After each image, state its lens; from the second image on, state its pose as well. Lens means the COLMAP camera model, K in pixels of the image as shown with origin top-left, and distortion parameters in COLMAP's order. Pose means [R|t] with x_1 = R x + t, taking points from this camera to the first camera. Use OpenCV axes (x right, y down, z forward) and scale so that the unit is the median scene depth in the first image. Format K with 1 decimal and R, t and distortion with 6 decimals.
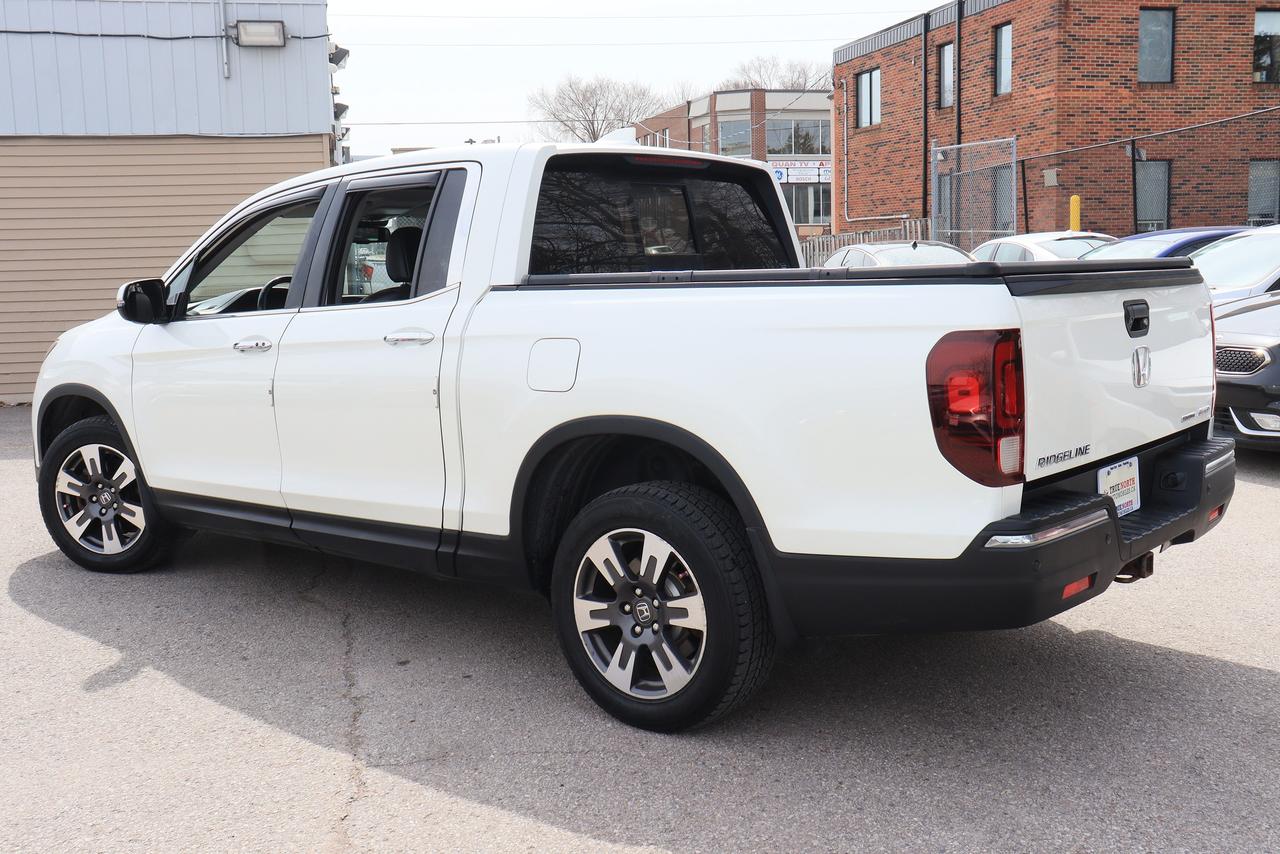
lens RADIAL K [[1313.9, 0, 640.6], [0, 1313.9, 430.0], [0, 0, 1]] dist [-0.010714, 0.000000]
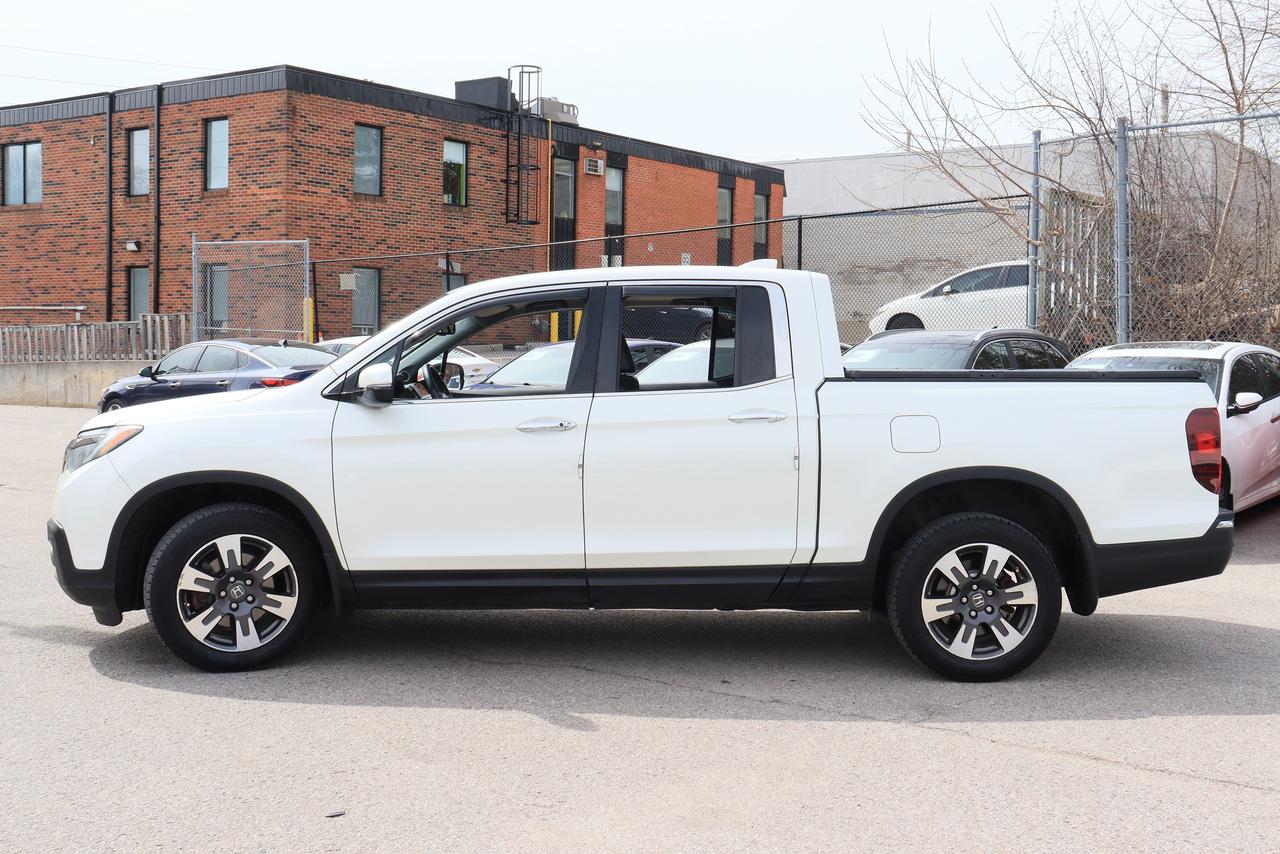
lens RADIAL K [[1480.4, 0, 640.2], [0, 1480.4, 421.9], [0, 0, 1]] dist [-0.034159, 0.000000]
pose [[0.740518, 0.000260, 0.672036, -0.236948], [0.058542, 0.996174, -0.064893, 0.004170], [-0.669482, 0.087397, 0.737669, 0.002845]]
